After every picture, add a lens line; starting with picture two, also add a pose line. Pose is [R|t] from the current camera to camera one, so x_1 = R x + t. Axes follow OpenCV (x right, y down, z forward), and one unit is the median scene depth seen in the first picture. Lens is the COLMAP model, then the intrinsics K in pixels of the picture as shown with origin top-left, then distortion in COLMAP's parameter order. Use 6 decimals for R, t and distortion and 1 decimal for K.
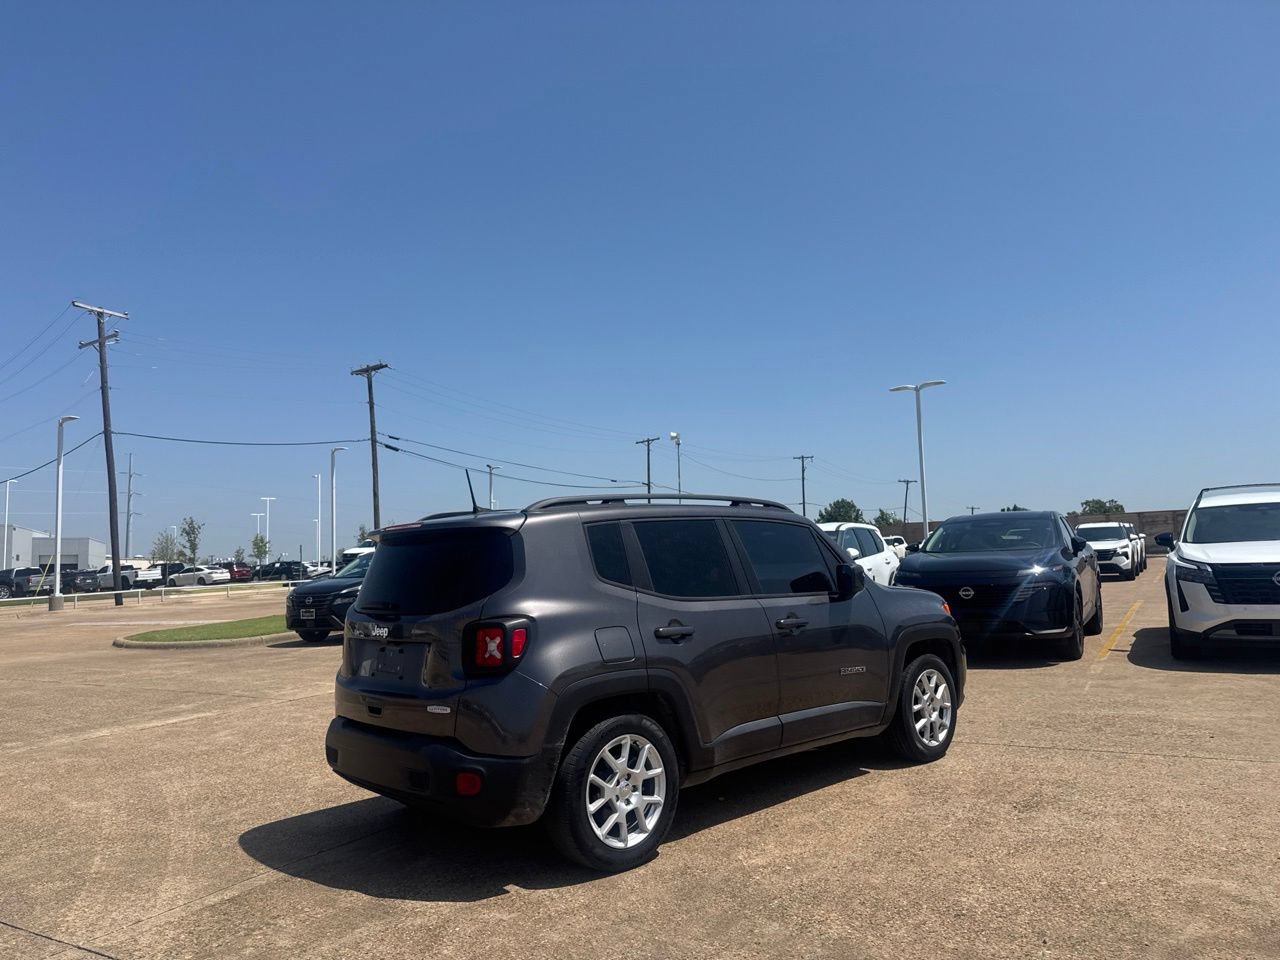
lens RADIAL K [[903.6, 0, 636.9], [0, 903.6, 478.2], [0, 0, 1]] dist [0.047668, -0.067482]
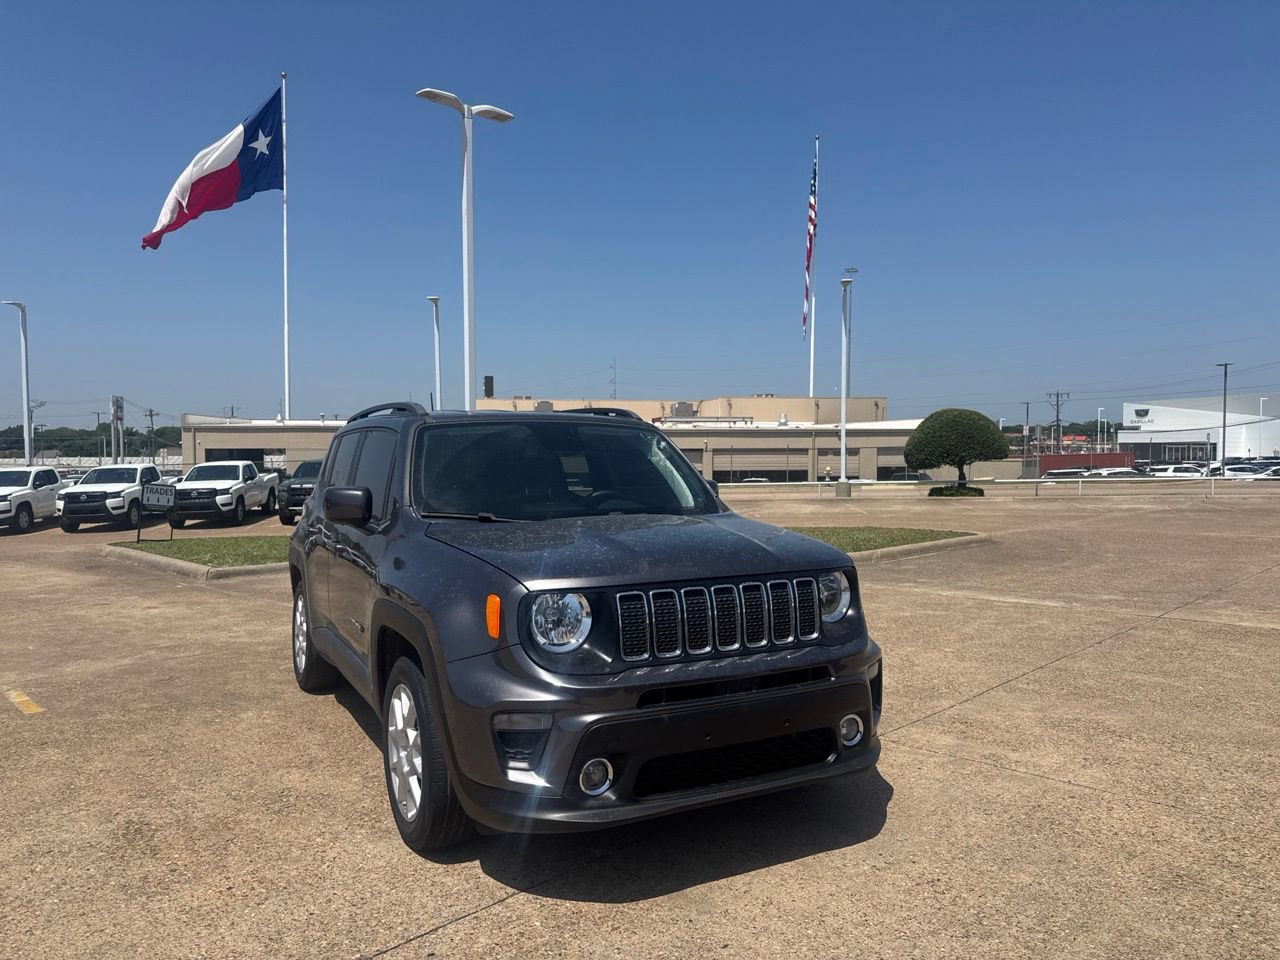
lens RADIAL K [[899.7, 0, 642.7], [0, 899.7, 474.0], [0, 0, 1]] dist [0.043798, -0.056072]
pose [[-0.244516, 0.057773, -0.967923, 0.844757], [0.103679, 0.994059, 0.033141, 0.077307], [0.964086, -0.092250, -0.249053, 1.329453]]
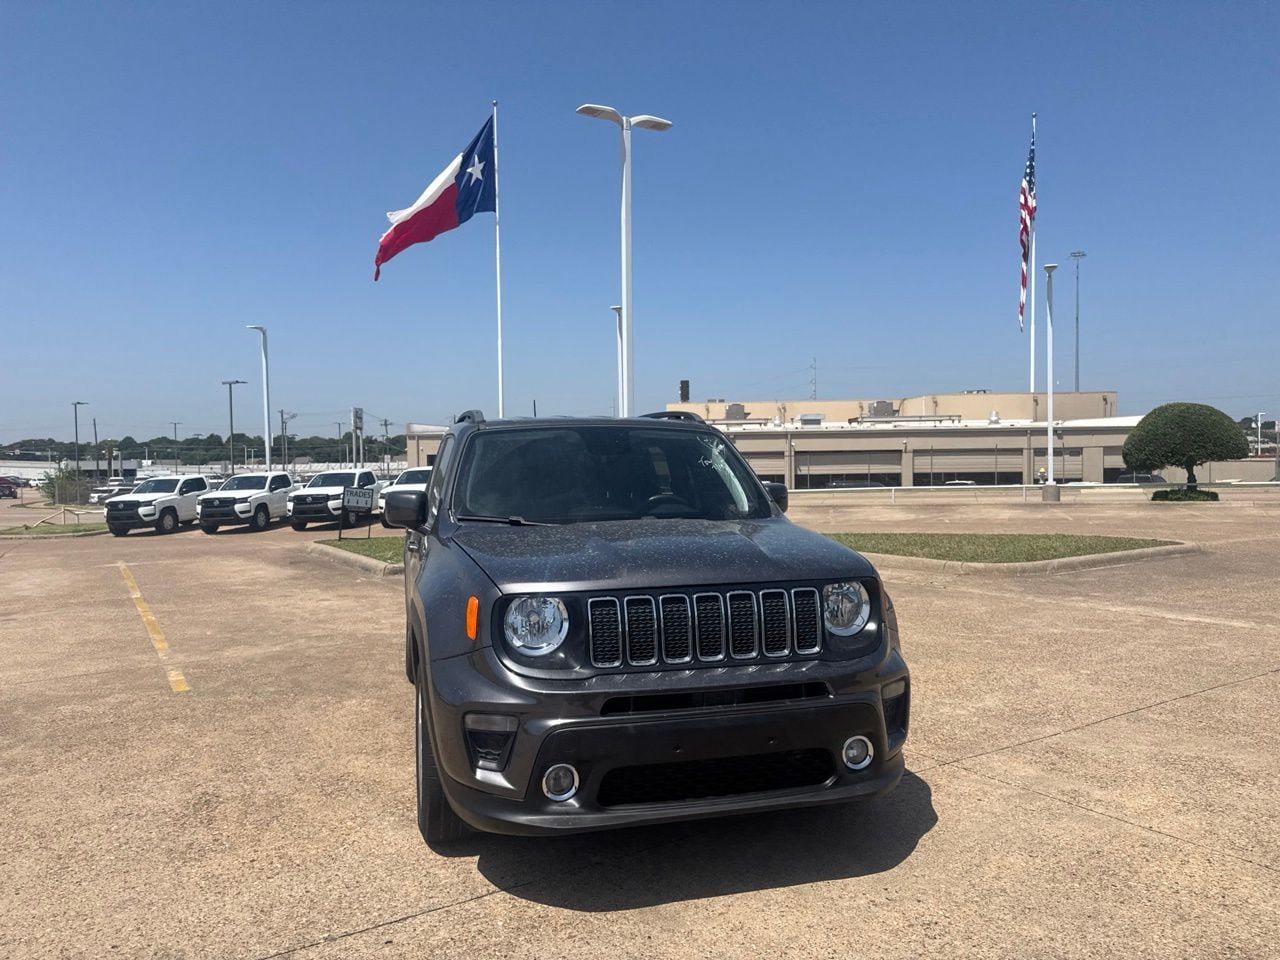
lens RADIAL K [[902.1, 0, 638.6], [0, 902.1, 469.2], [0, 0, 1]] dist [0.044977, -0.058357]
pose [[-0.455932, 0.051419, -0.888528, 0.794804], [0.111754, 0.993736, 0.000163, 0.090120], [0.882971, -0.099223, -0.458822, 1.447342]]
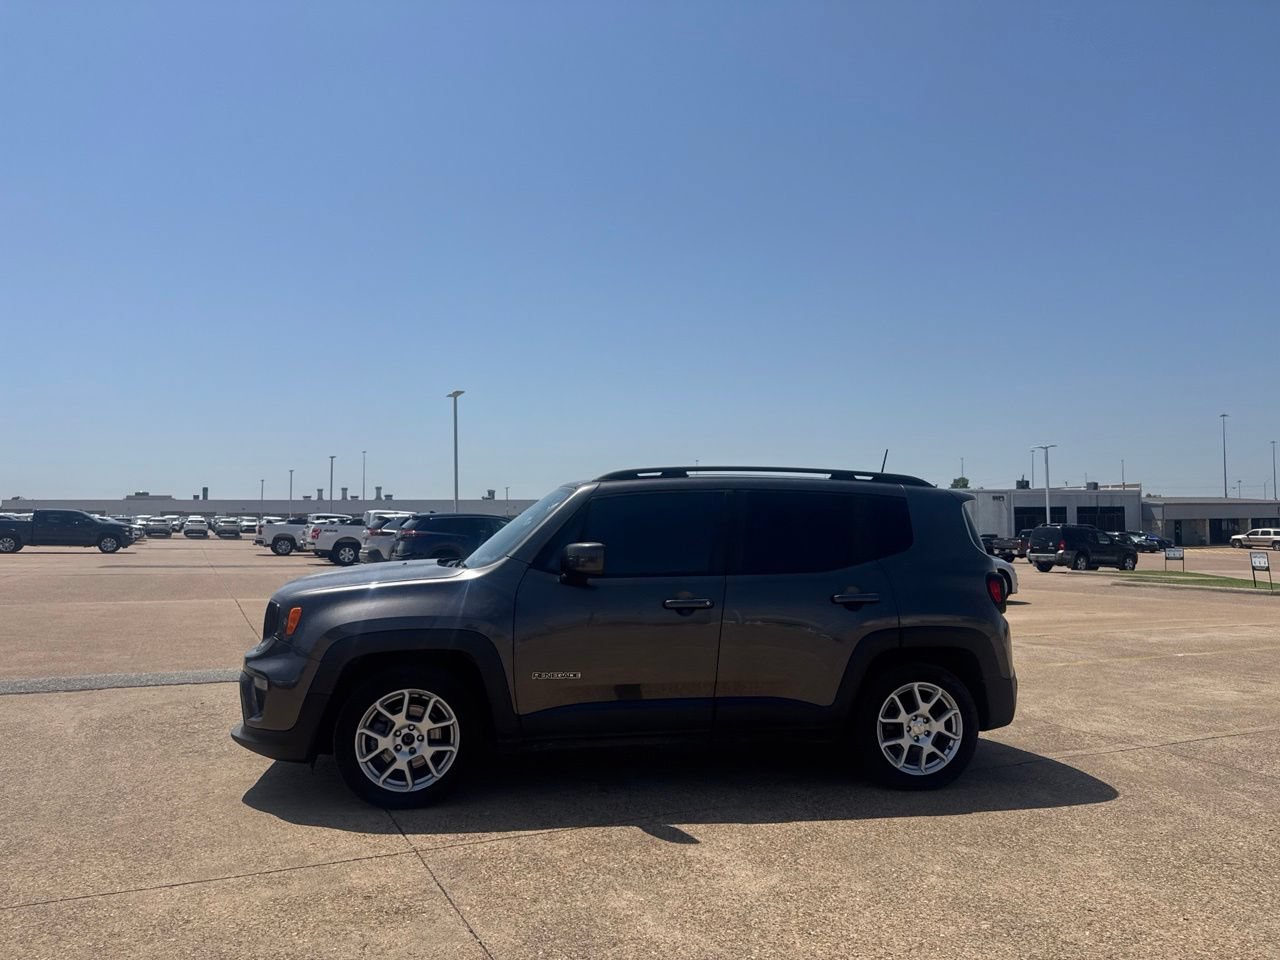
lens RADIAL K [[903.6, 0, 636.9], [0, 903.6, 478.2], [0, 0, 1]] dist [0.047668, -0.067482]
pose [[-0.839278, 0.061506, 0.540212, -0.472445], [-0.022339, 0.988841, -0.147291, 0.177138], [-0.543243, -0.135686, -0.828539, 1.810914]]
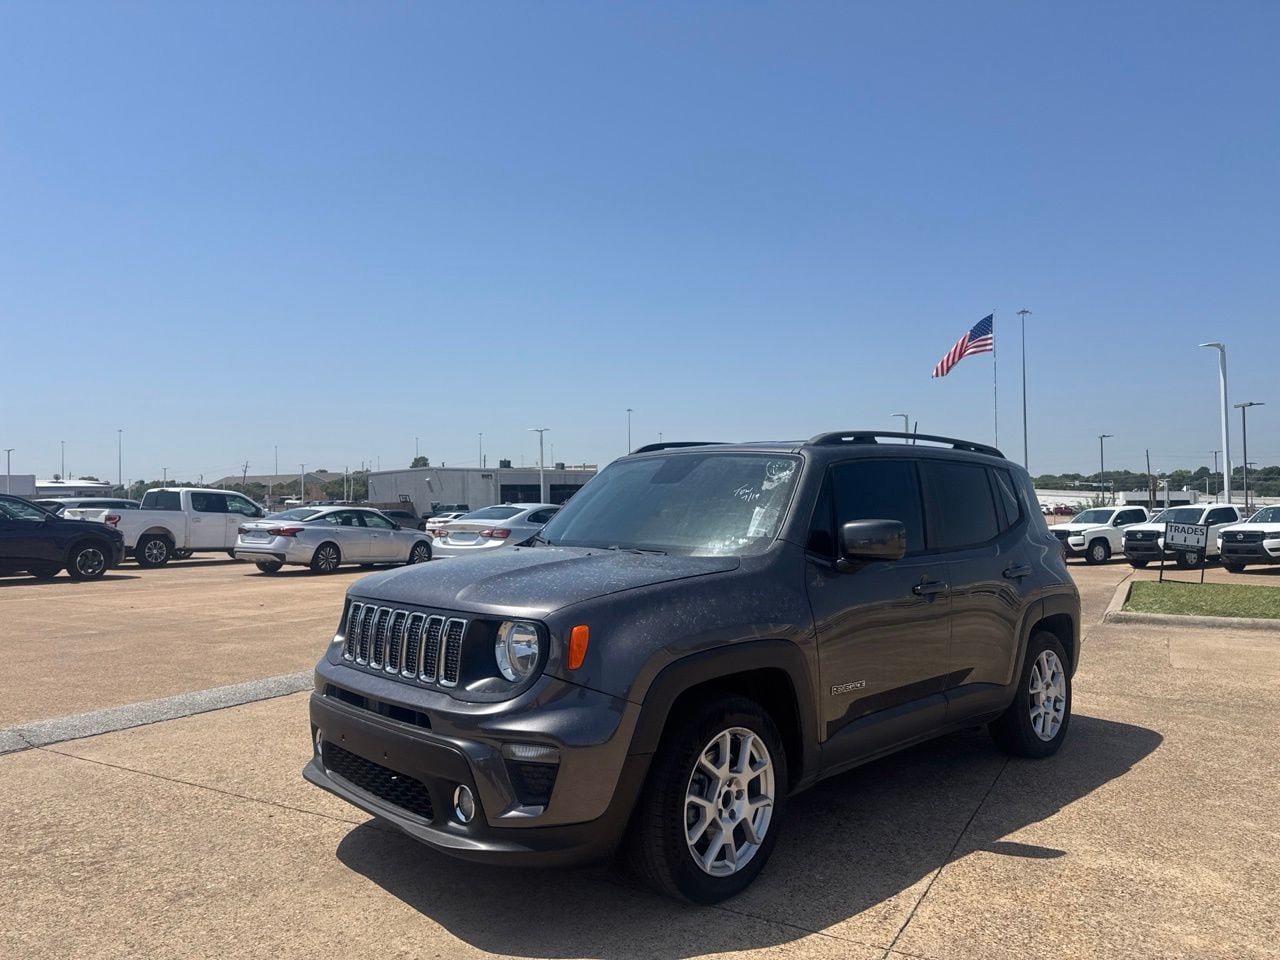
lens RADIAL K [[908.7, 0, 630.6], [0, 908.7, 456.3], [0, 0, 1]] dist [0.002750, -0.003368]
pose [[-0.999006, 0.041282, -0.016808, 0.177226], [0.043241, 0.989092, -0.140812, 0.156942], [0.010812, -0.141399, -0.989894, 1.819957]]
